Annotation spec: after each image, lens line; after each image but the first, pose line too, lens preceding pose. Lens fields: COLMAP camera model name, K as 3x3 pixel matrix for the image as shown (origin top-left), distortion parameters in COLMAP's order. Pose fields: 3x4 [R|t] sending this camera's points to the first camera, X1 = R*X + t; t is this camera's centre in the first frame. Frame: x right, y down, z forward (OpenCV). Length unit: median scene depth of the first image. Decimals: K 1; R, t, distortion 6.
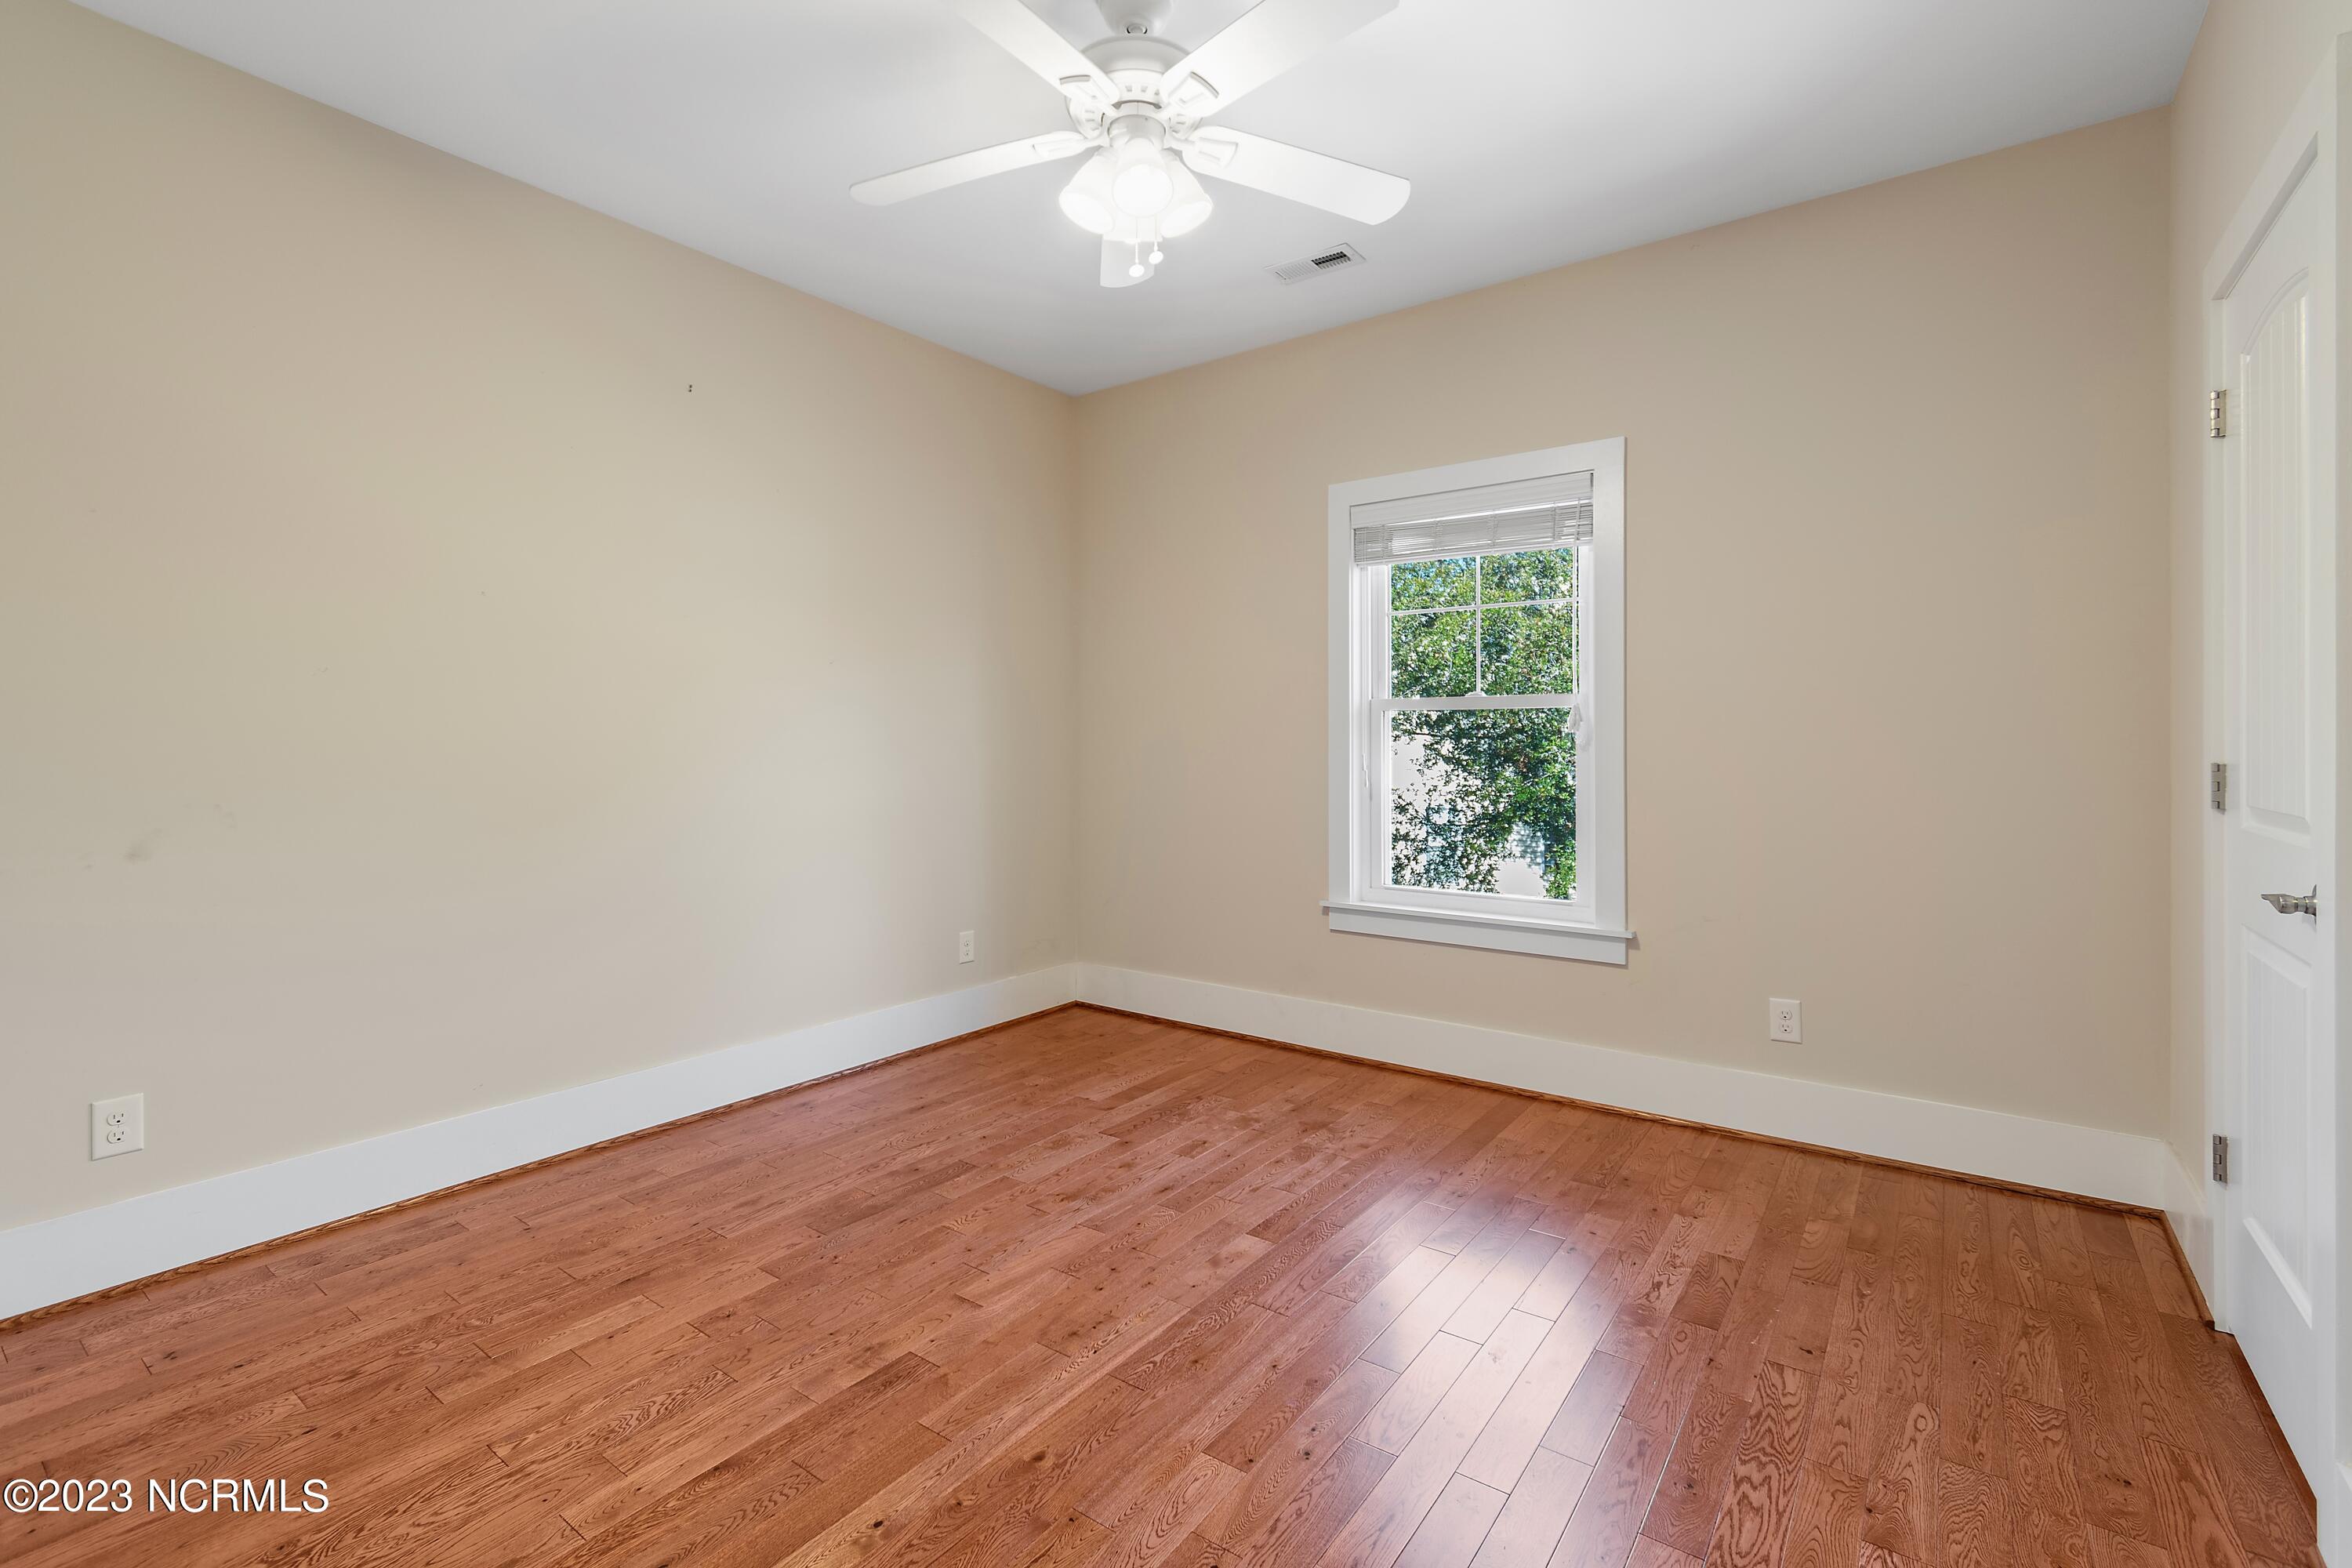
lens RADIAL K [[1044.6, 0, 1166.1], [0, 1044.6, 760.3], [0, 0, 1]] dist [0.006981, -0.004402]
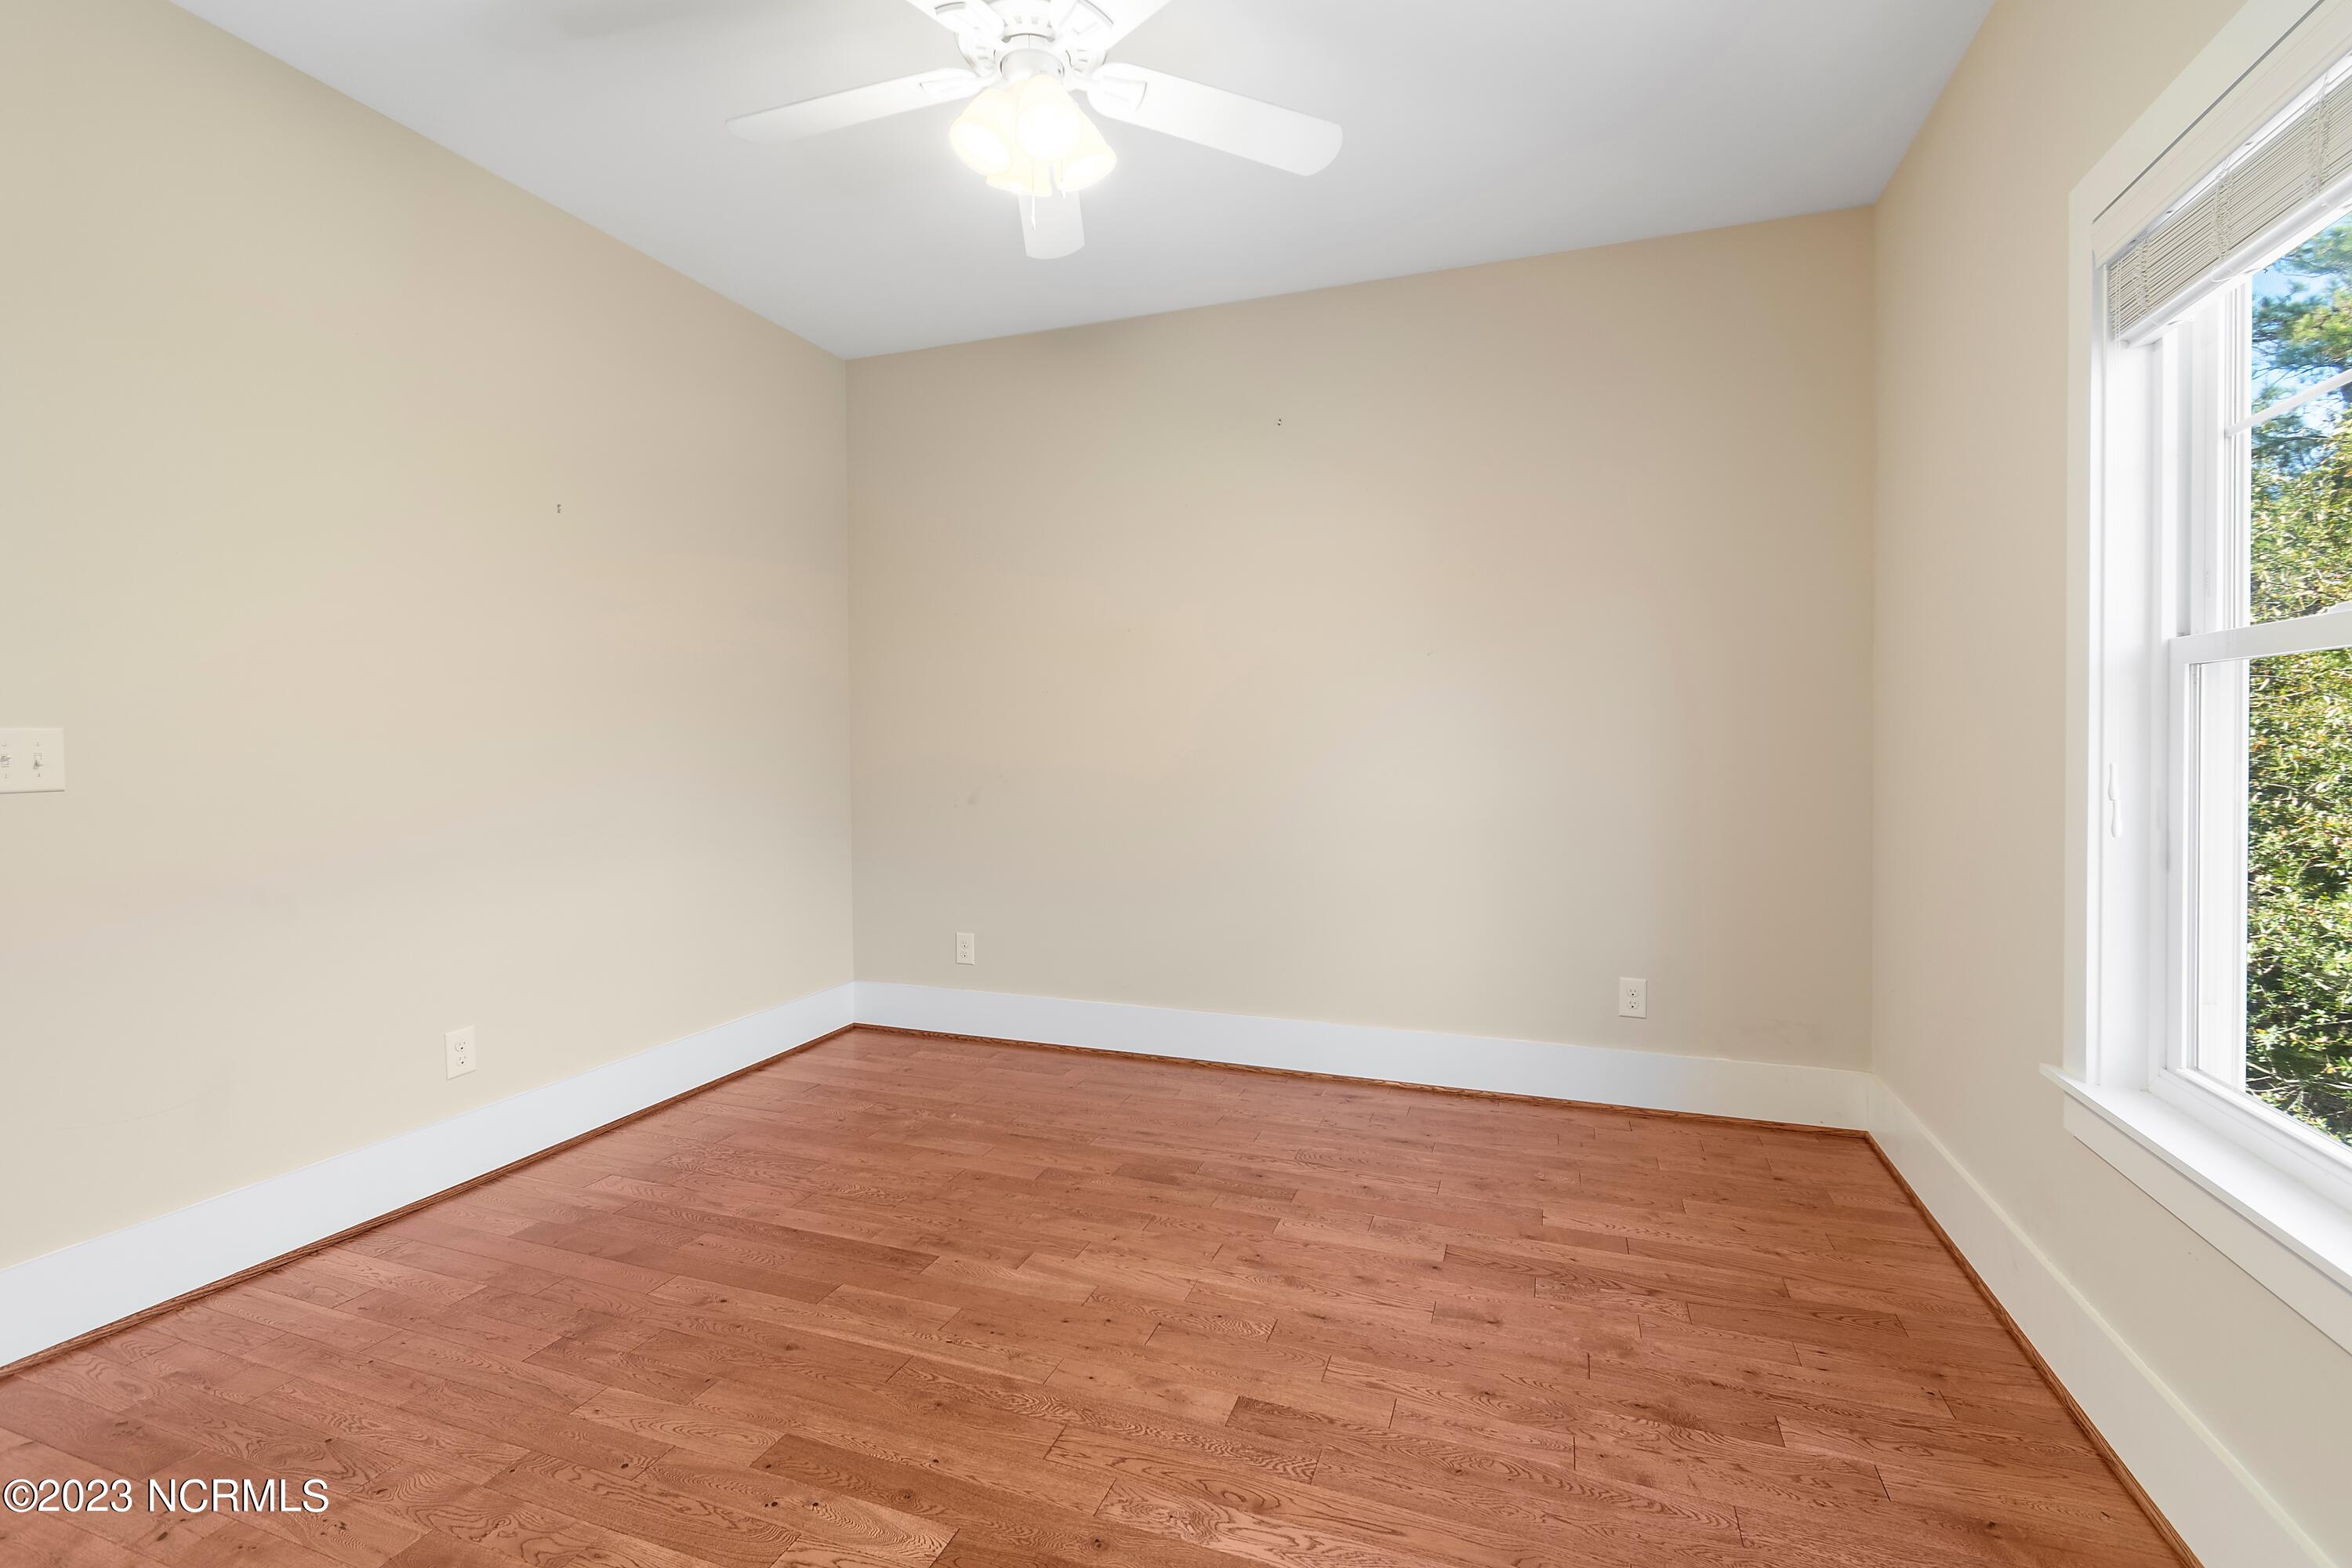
lens RADIAL K [[1044.6, 0, 1166.1], [0, 1044.6, 760.3], [0, 0, 1]] dist [0.006981, -0.004402]
pose [[0.287346, 0.018387, -0.957650, 0.600207], [-0.013028, 0.999798, 0.015287, -0.009005], [0.957738, 0.008084, 0.287527, 0.572567]]
